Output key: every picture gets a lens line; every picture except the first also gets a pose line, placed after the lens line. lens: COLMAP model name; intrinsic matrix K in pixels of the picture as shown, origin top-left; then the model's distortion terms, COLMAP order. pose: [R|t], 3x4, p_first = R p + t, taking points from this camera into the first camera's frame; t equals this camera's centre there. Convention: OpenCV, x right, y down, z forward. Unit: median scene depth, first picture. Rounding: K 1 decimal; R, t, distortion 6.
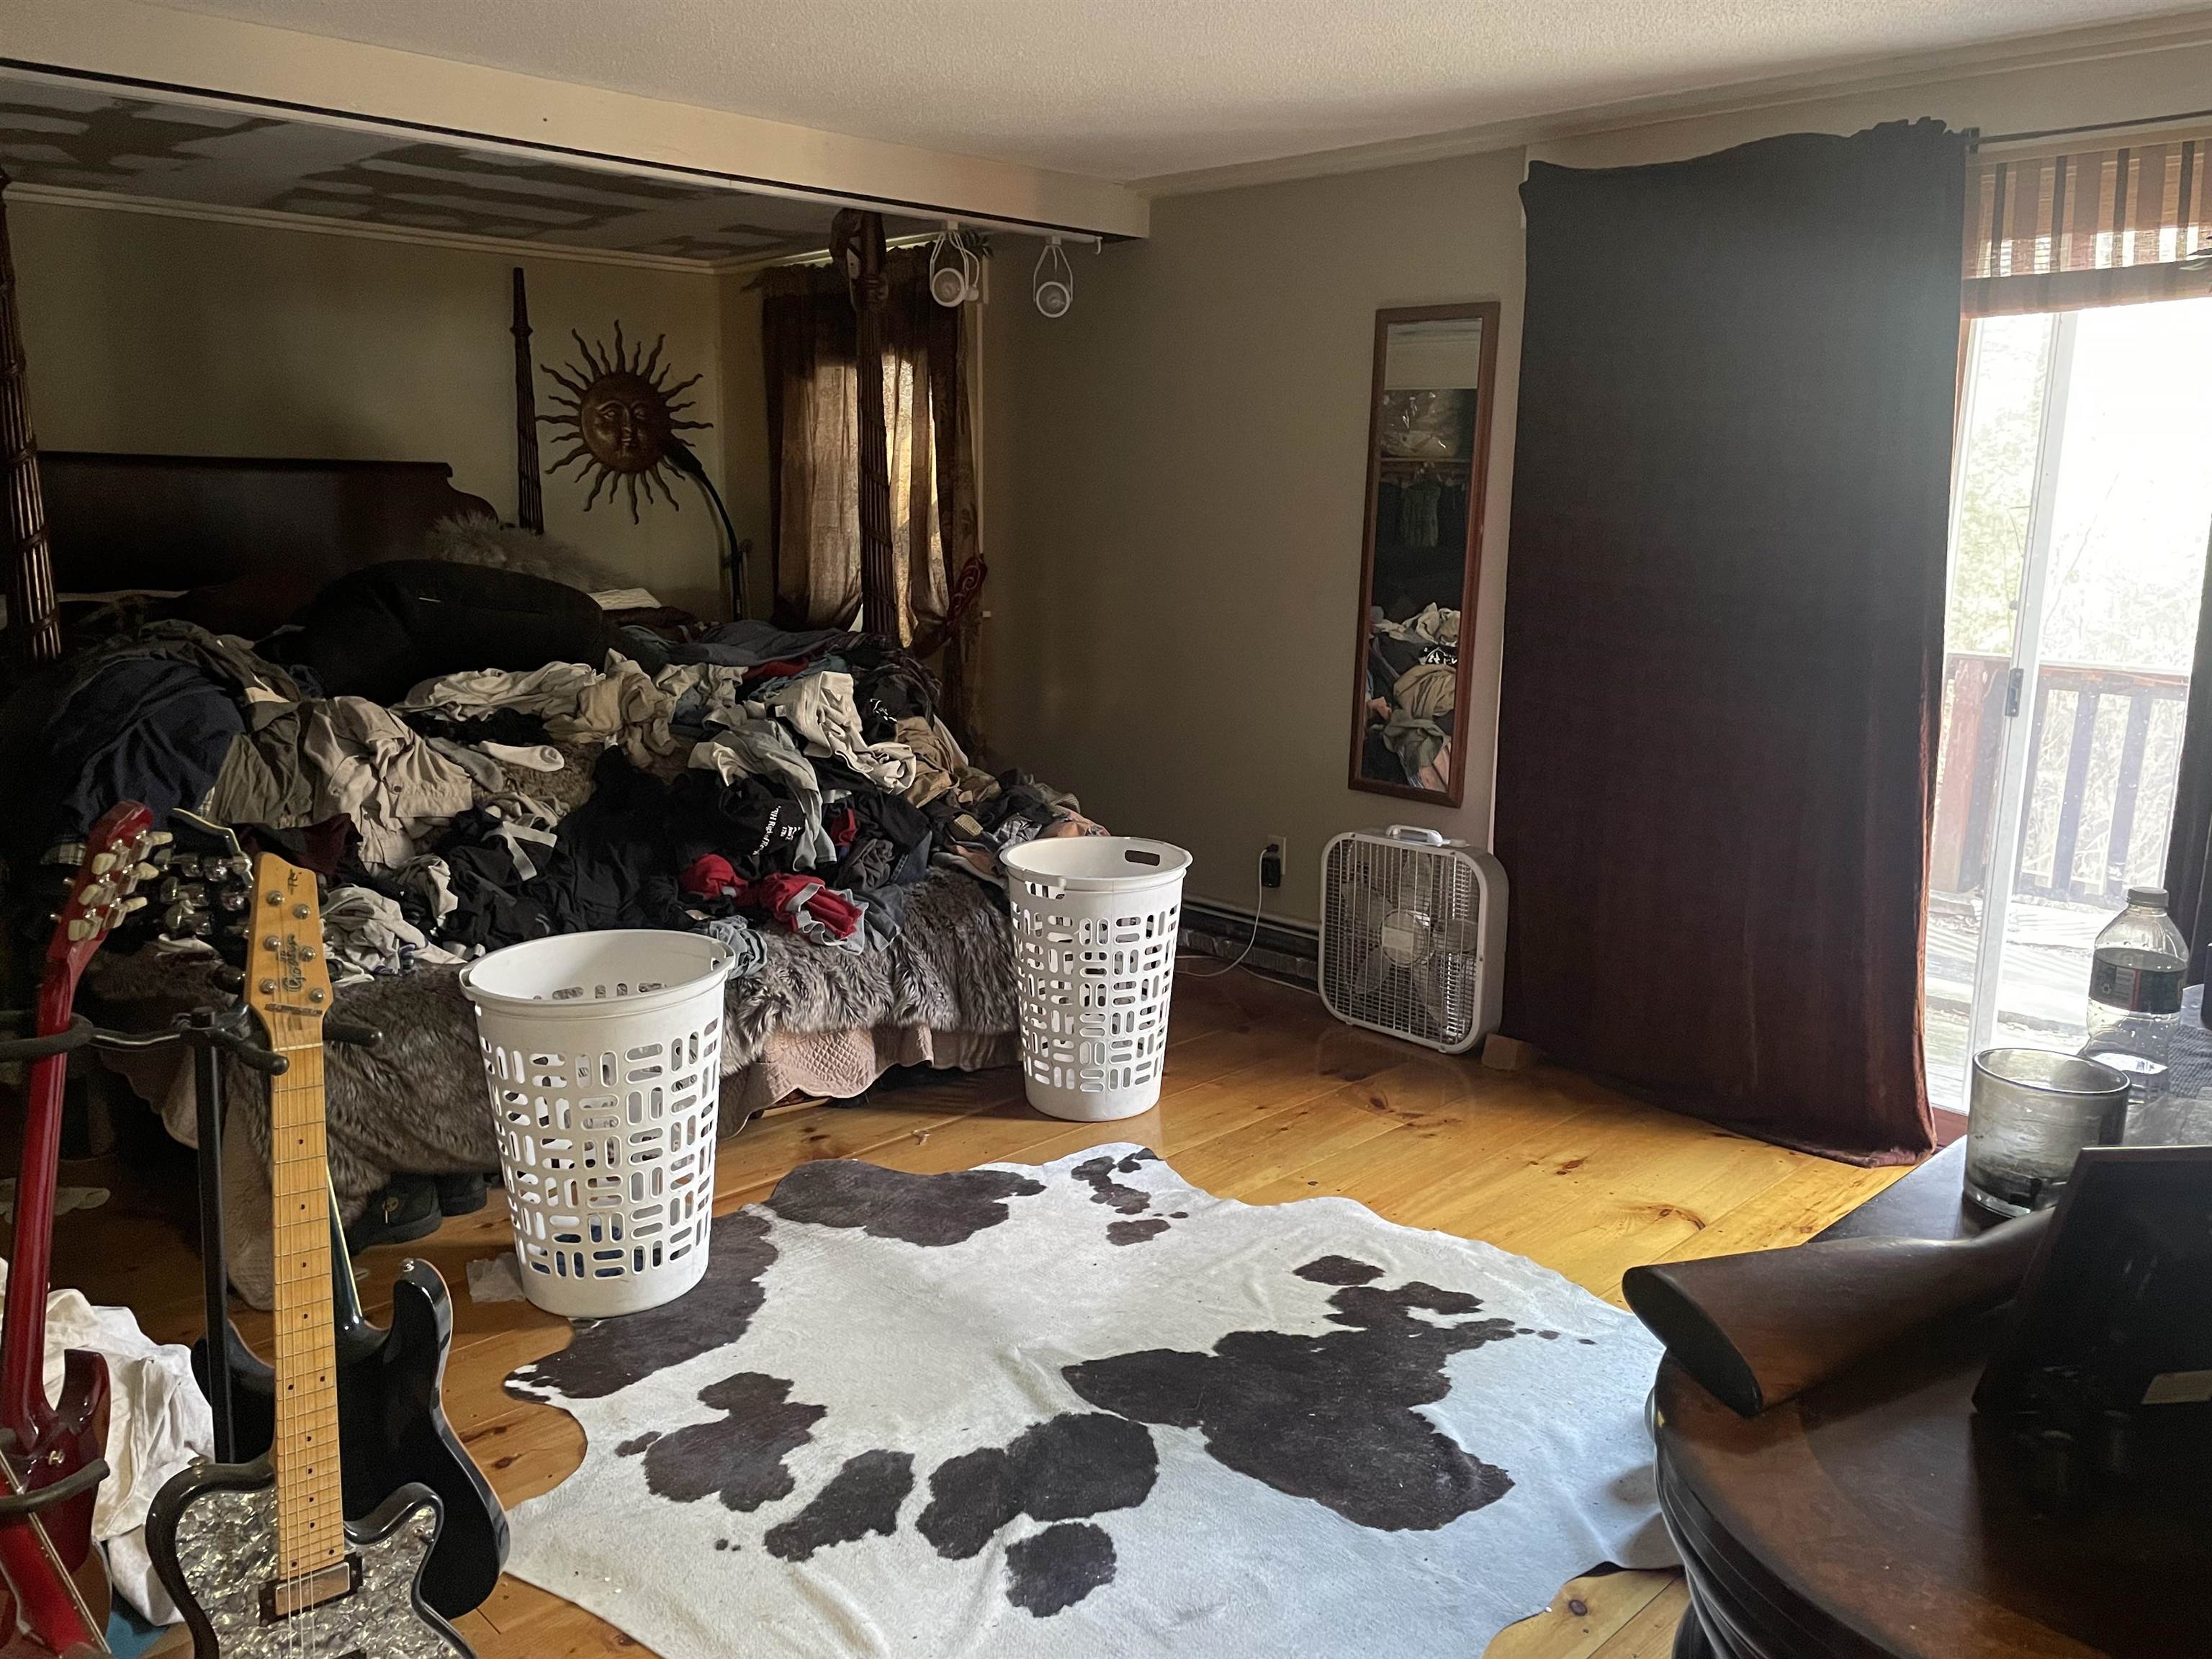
lens RADIAL K [[1655.2, 0, 1114.4], [0, 1655.2, 825.3], [0, 0, 1]] dist [0.097453, -0.128845]
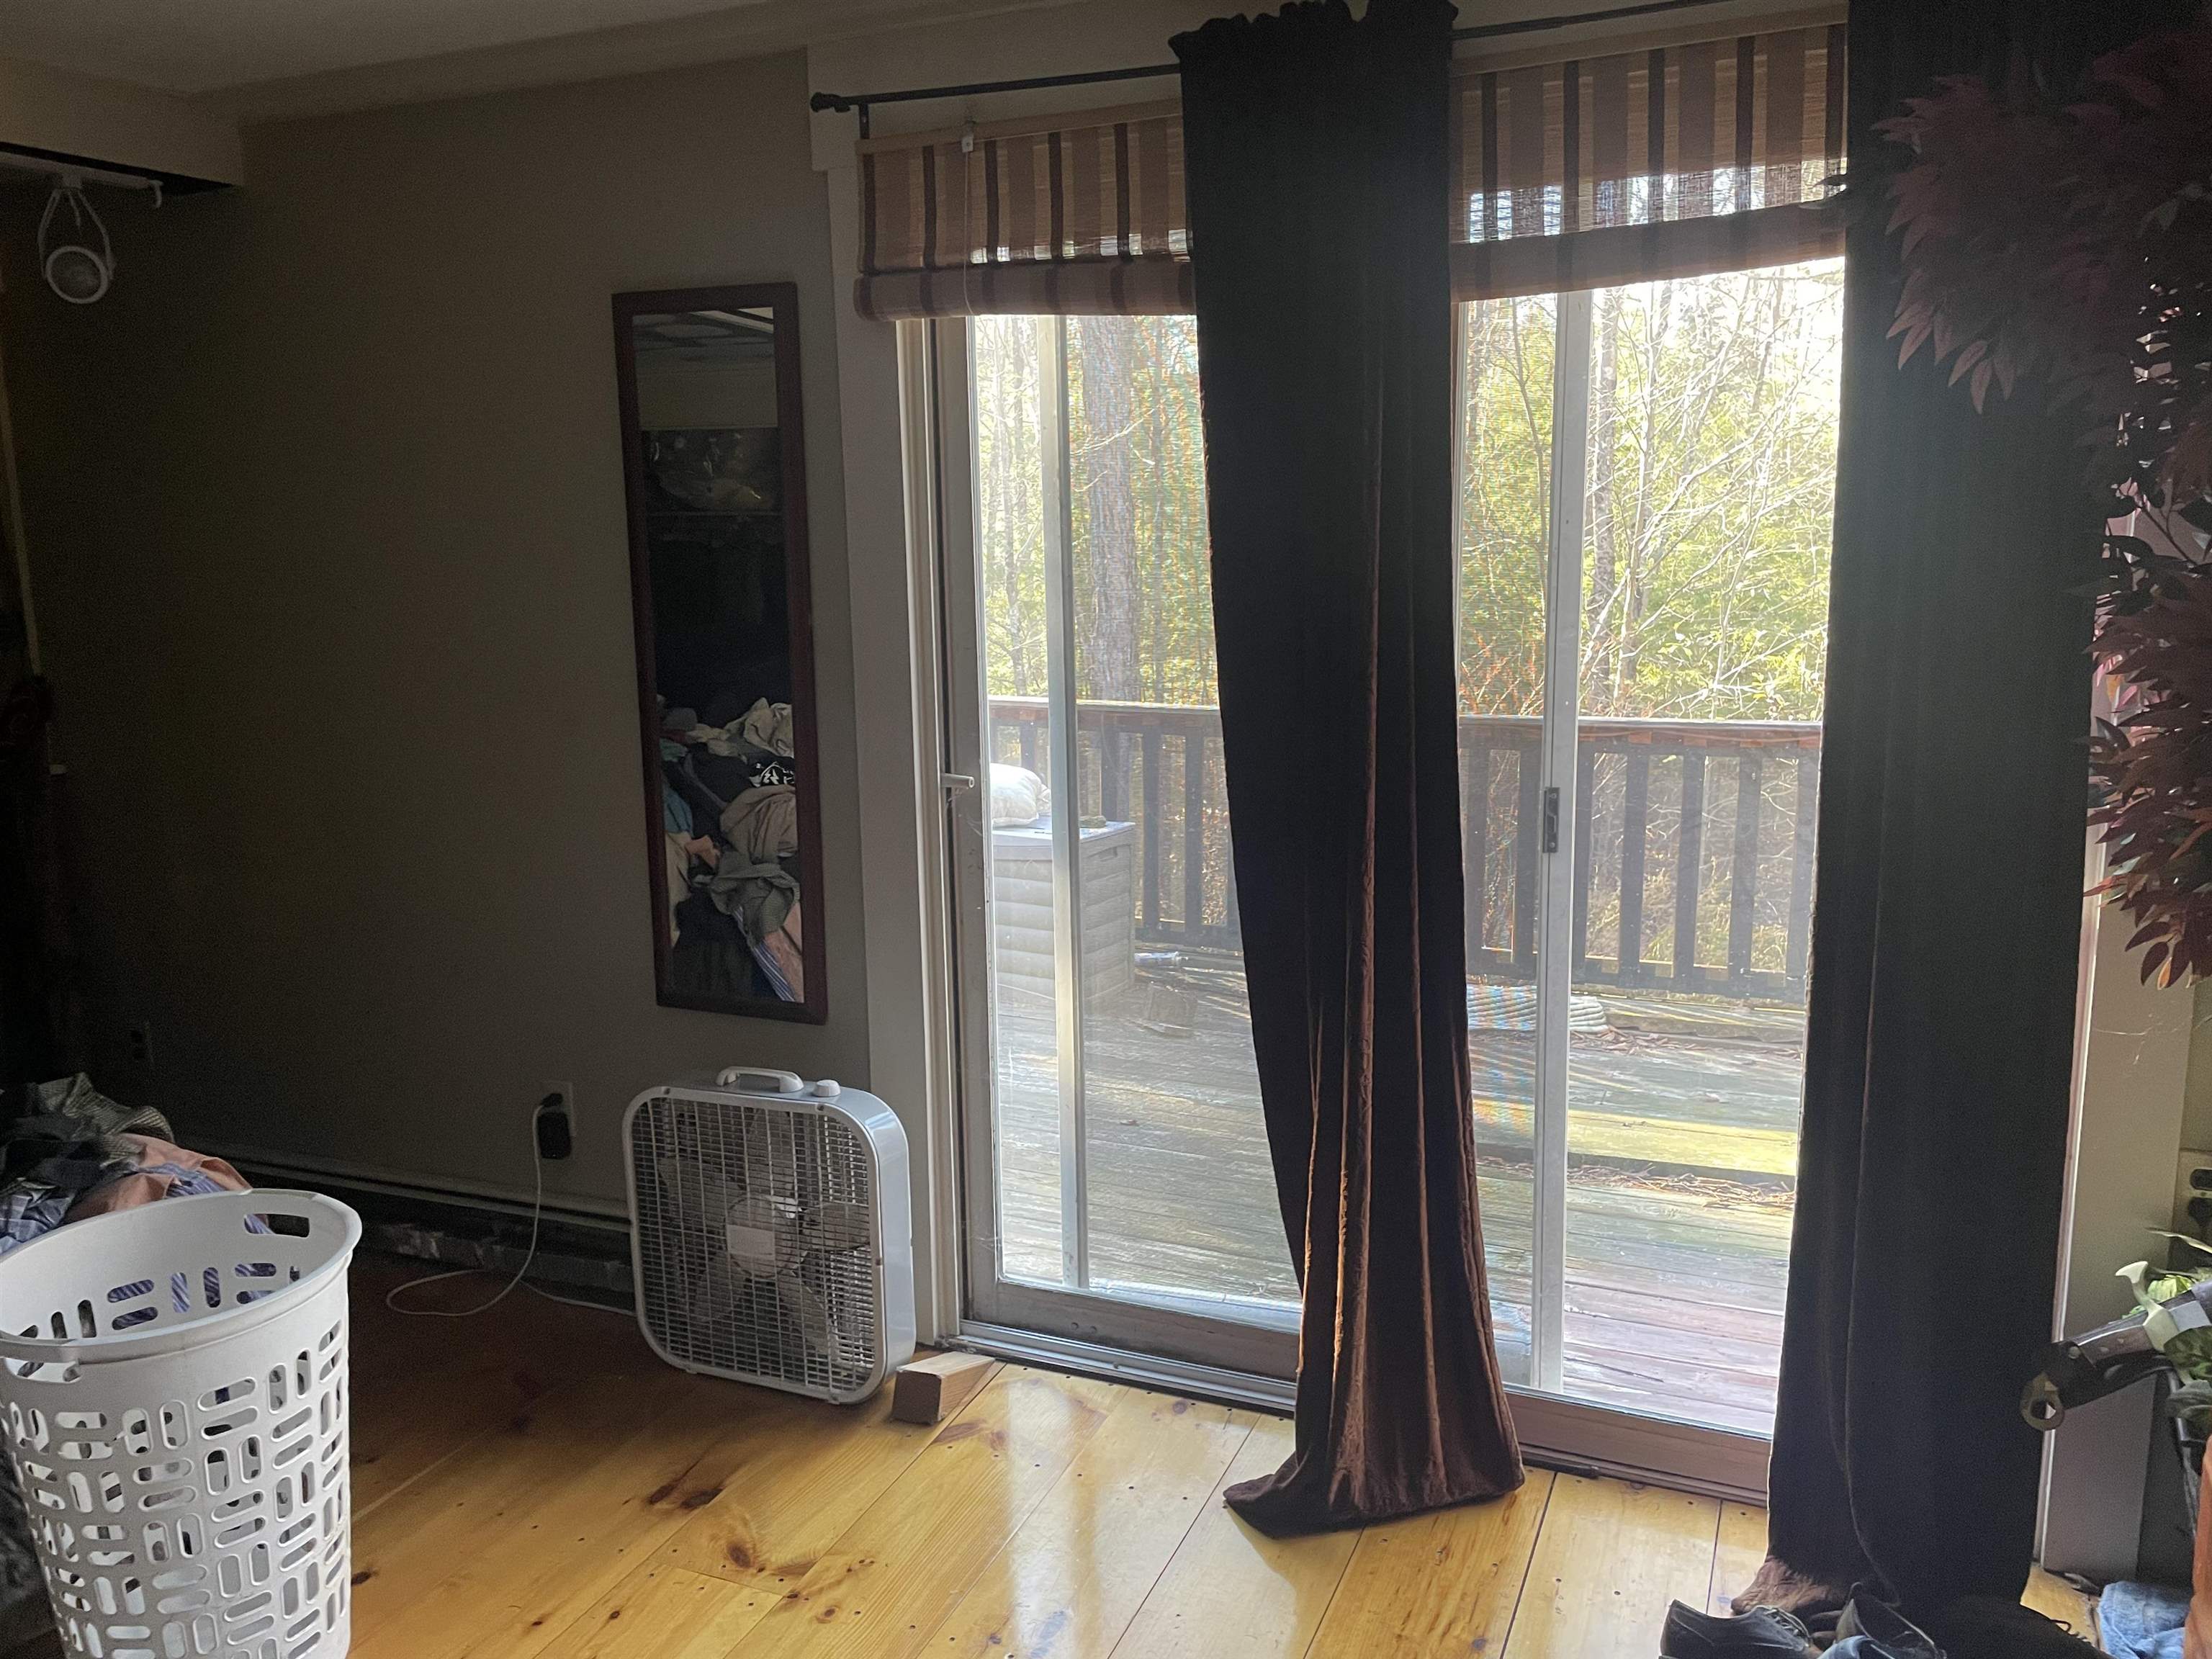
lens RADIAL K [[1655.2, 0, 1114.4], [0, 1655.2, 825.3], [0, 0, 1]] dist [0.097453, -0.128845]
pose [[0.924981, -0.097370, 0.367328, 0.071943], [0.107761, 0.994146, -0.007834, -0.069978], [-0.364414, 0.046830, 0.930059, 0.304810]]
